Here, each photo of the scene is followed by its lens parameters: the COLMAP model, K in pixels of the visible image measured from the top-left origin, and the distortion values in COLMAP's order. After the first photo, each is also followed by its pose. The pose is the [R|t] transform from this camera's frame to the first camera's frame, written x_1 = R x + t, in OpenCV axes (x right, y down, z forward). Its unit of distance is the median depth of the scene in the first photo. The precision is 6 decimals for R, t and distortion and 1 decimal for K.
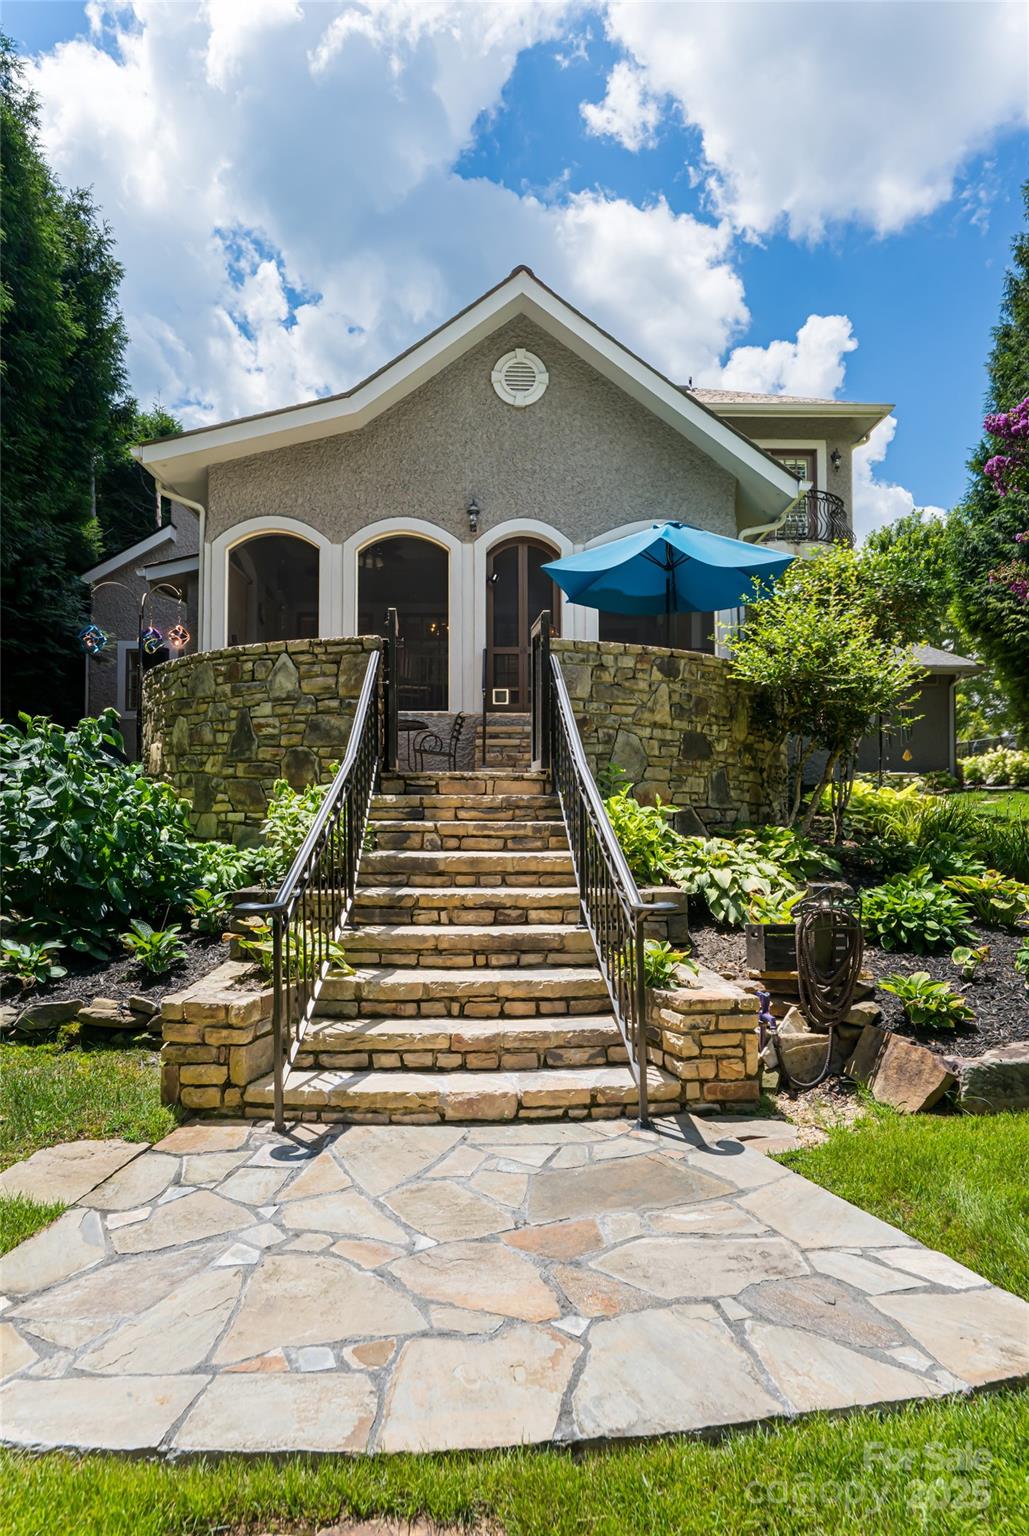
lens RADIAL K [[826.2, 0, 505.7], [0, 826.2, 780.4], [0, 0, 1]] dist [-0.003271, -0.000241]
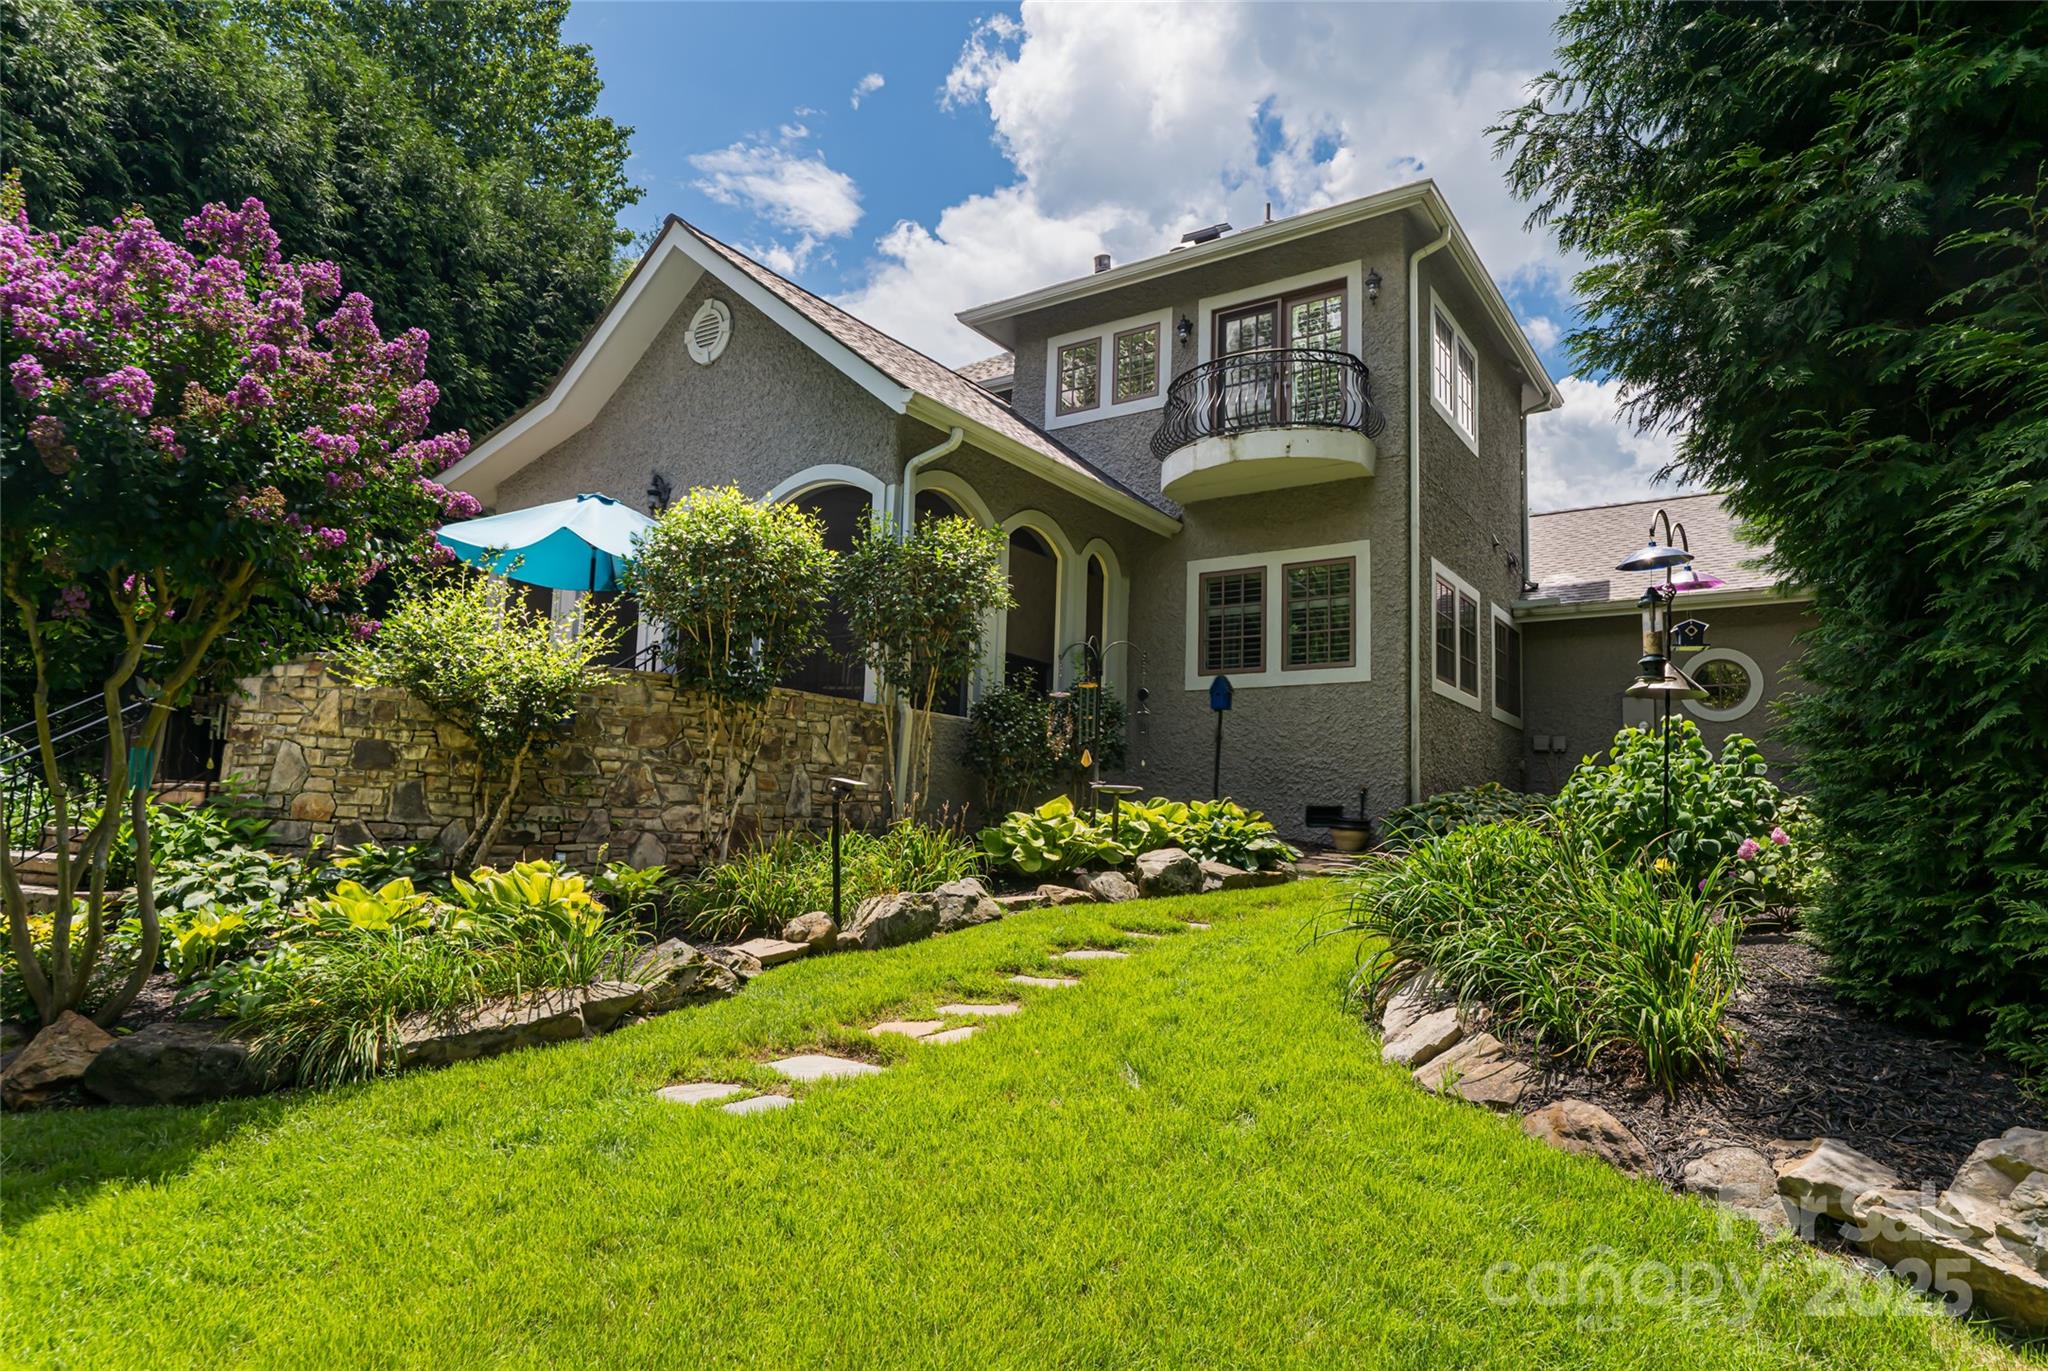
lens RADIAL K [[1164.6, 0, 1025.5], [0, 1164.6, 698.0], [0, 0, 1]] dist [-0.002226, 0.000308]
pose [[0.815669, -0.046520, -0.576645, 1.584151], [-0.005828, 0.996050, -0.088599, 0.006528], [0.578490, 0.075628, 0.812176, 0.362846]]
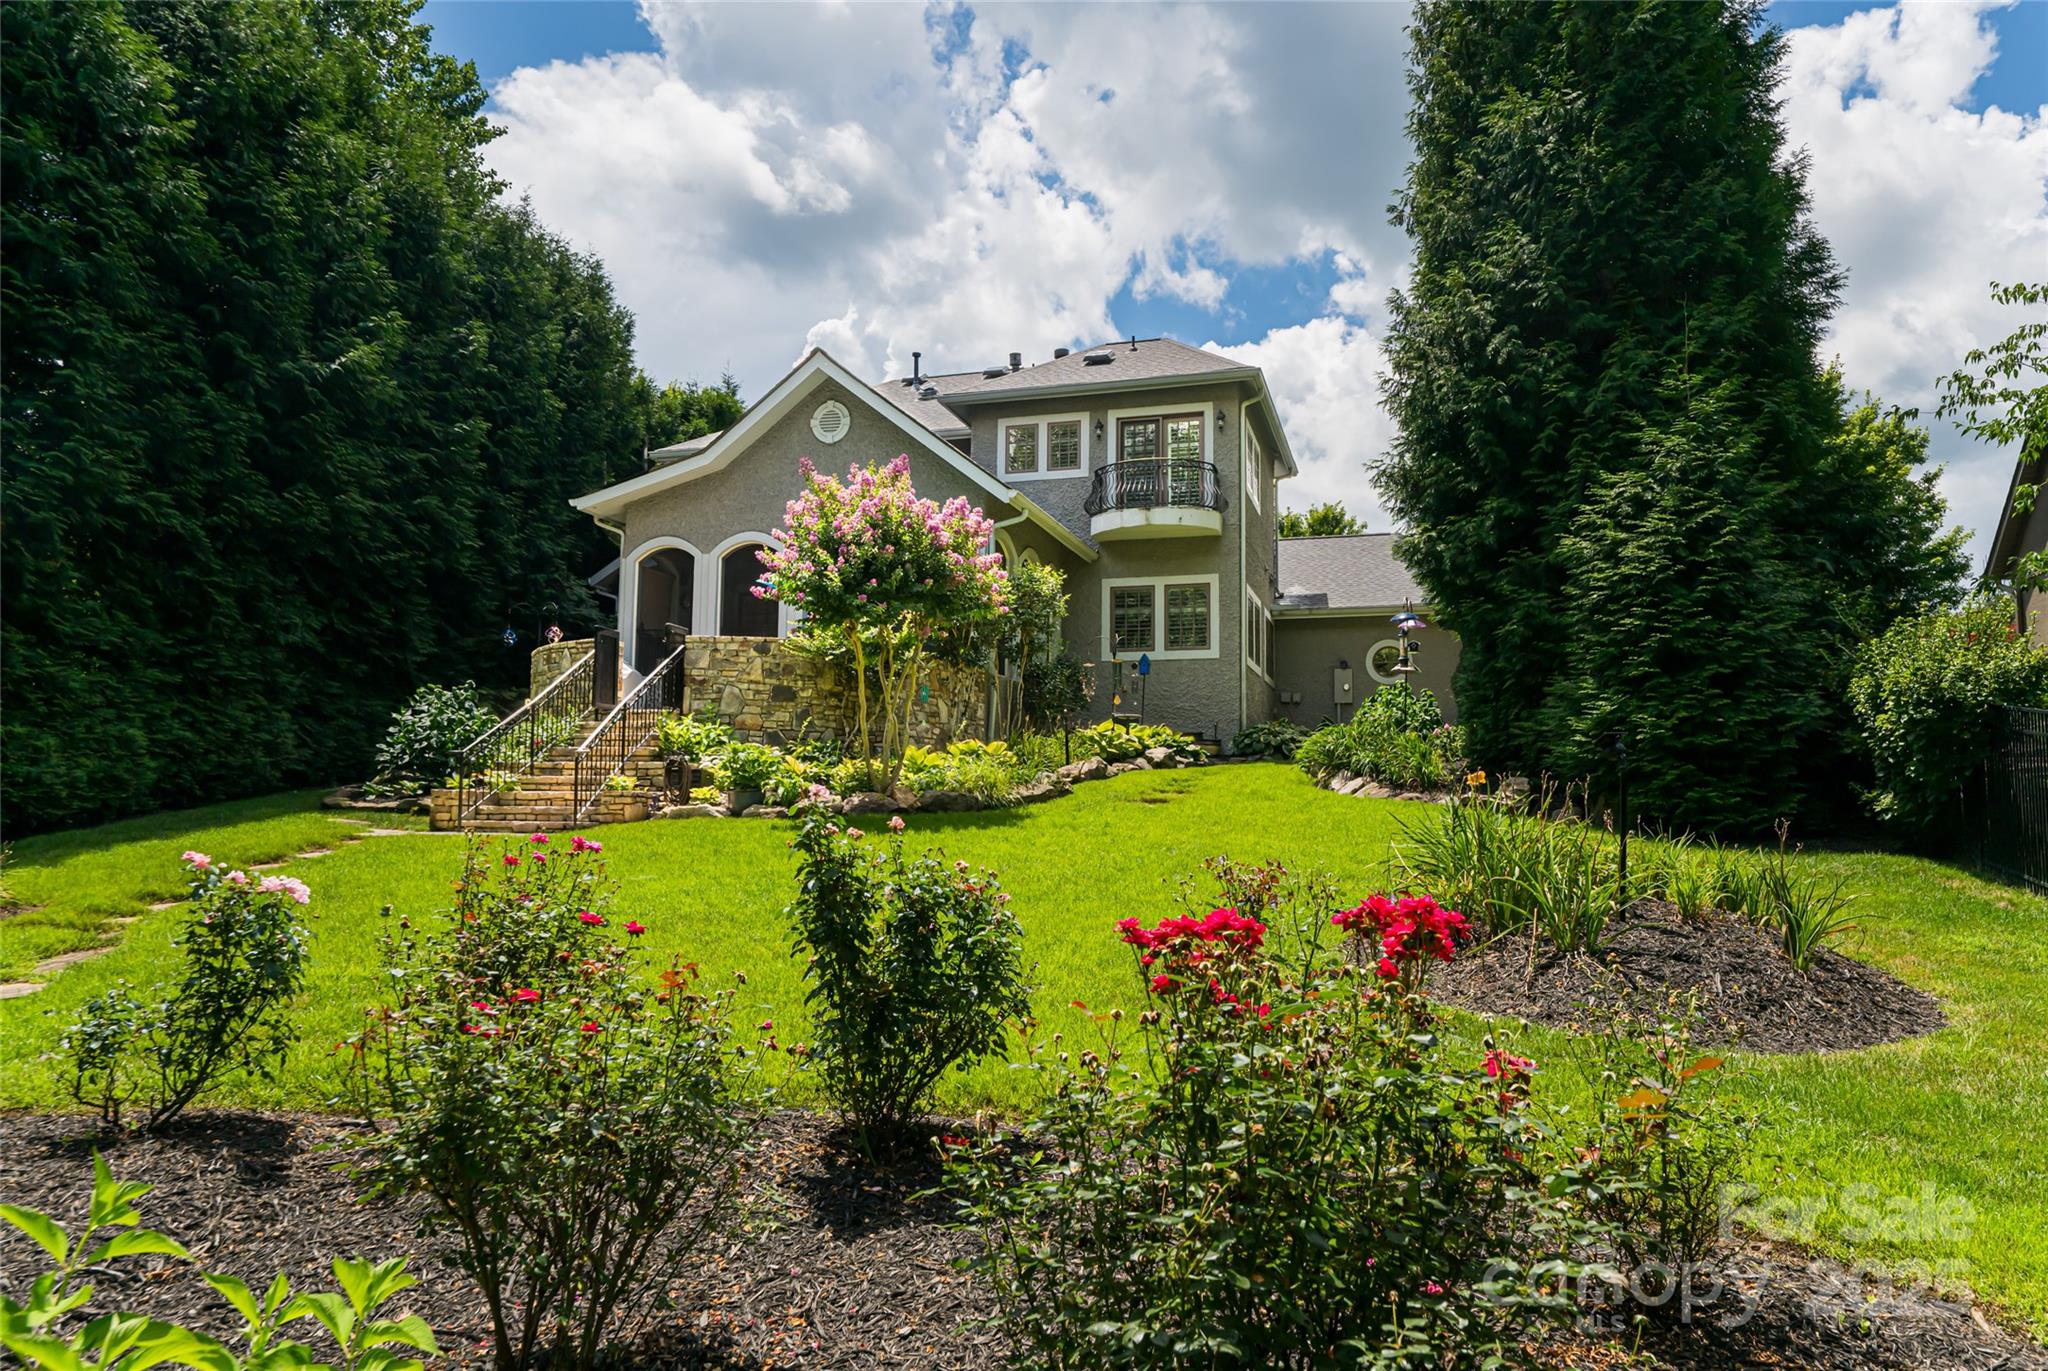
lens RADIAL K [[1271.6, 0, 1035.8], [0, 1271.6, 674.5], [0, 0, 1]] dist [0.008170, 0.000501]
pose [[0.954082, -0.025844, -0.298429, 1.510767], [0.004024, 0.997287, -0.073502, 0.113801], [0.299519, 0.068926, 0.951597, -1.334454]]
